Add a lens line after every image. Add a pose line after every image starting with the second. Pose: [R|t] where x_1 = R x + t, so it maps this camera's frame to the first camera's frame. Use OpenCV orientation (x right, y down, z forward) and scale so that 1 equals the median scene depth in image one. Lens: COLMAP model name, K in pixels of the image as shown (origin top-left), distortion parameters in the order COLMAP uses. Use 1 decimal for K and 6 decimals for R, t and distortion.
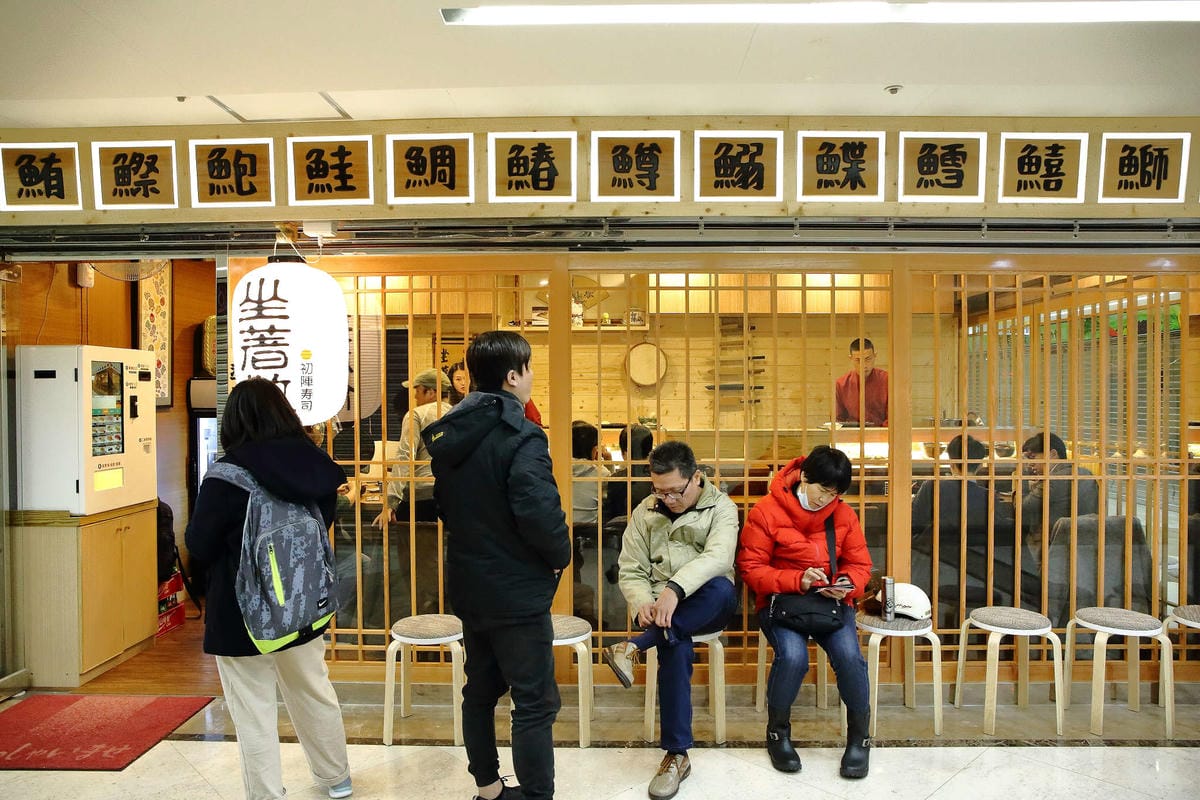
lens RADIAL K [[813.3, 0, 604.4], [0, 813.3, 404.3], [0, 0, 1]] dist [-0.052970, 0.001361]
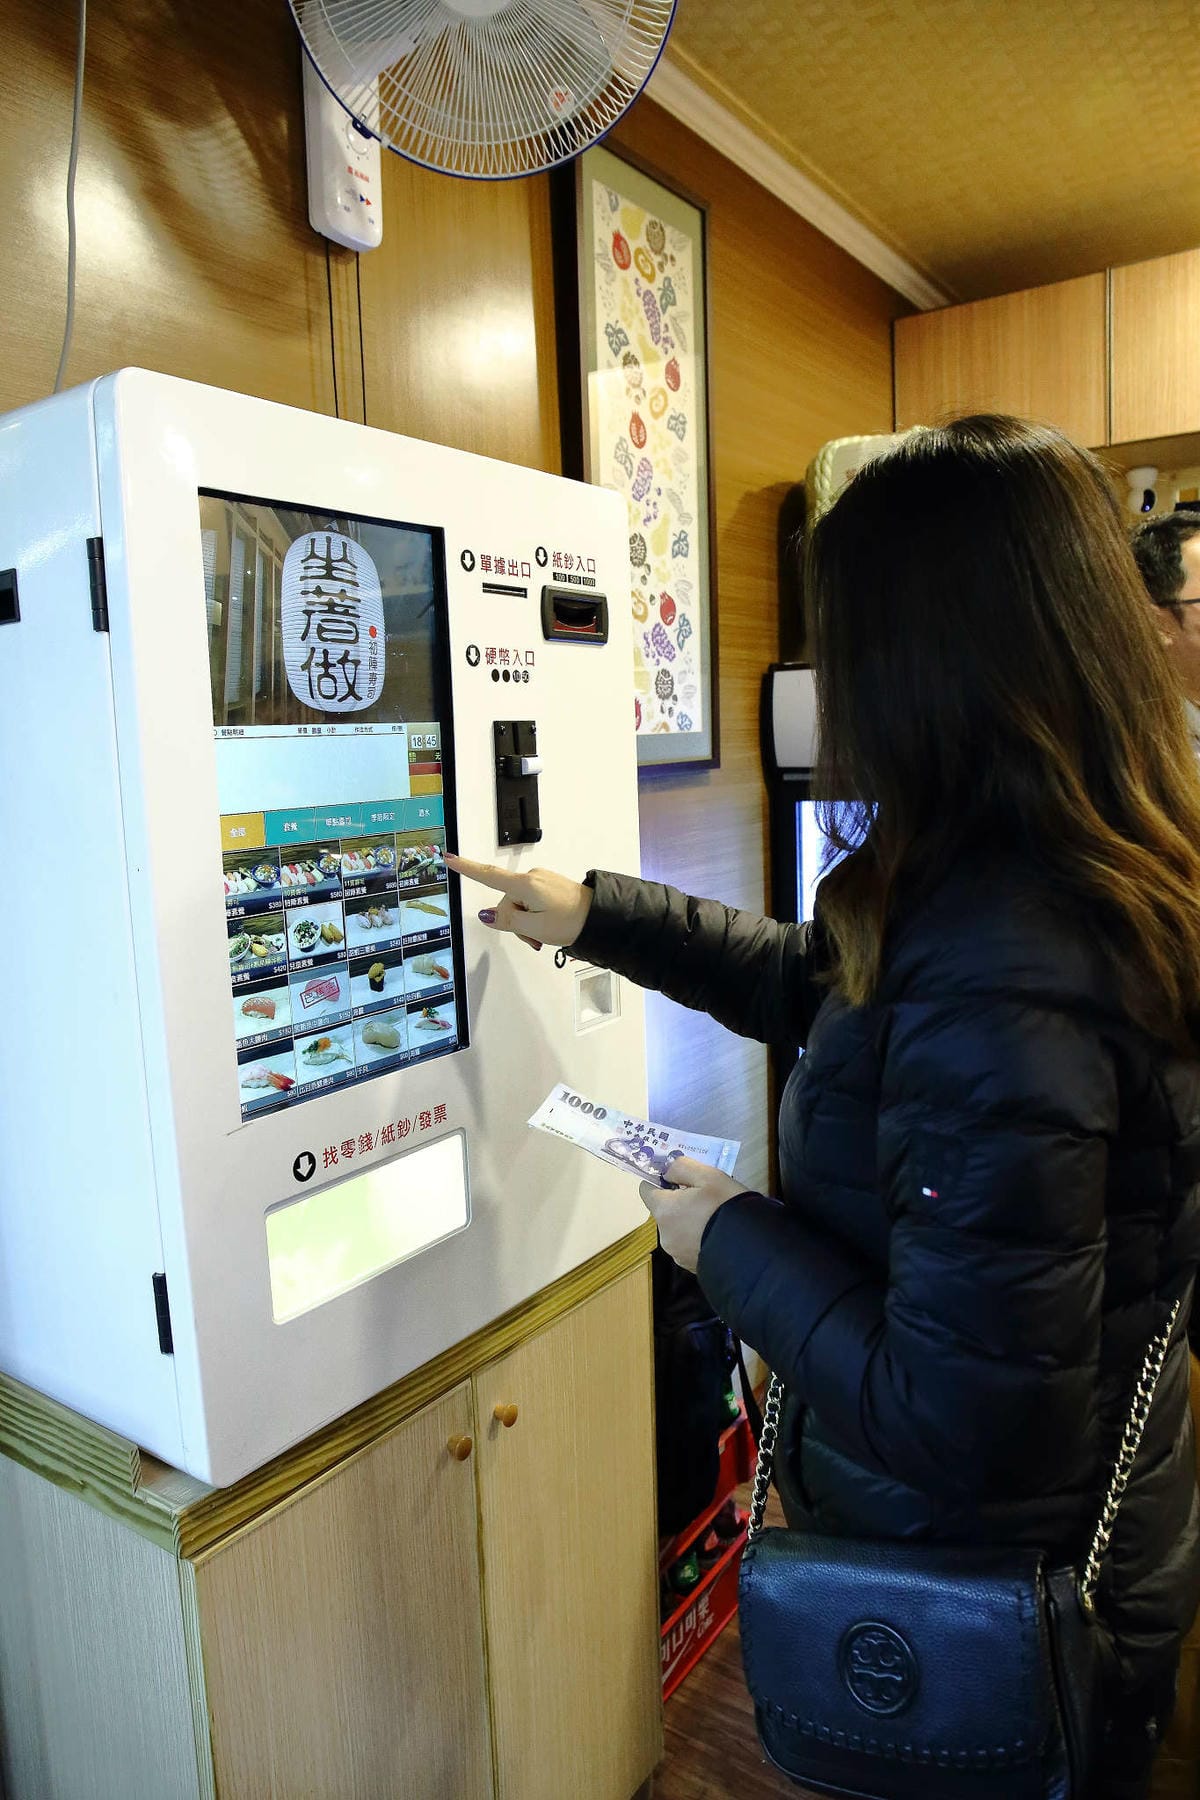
lens RADIAL K [[1219.9, 0, 600.2], [0, 1219.9, 899.3], [0, 0, 1]] dist [-0.052970, 0.001361]
pose [[0.829512, 0.043317, -0.556806, -0.350217], [0.028160, 0.992475, 0.119163, -0.002728], [0.557778, -0.114527, 0.822051, 0.652650]]
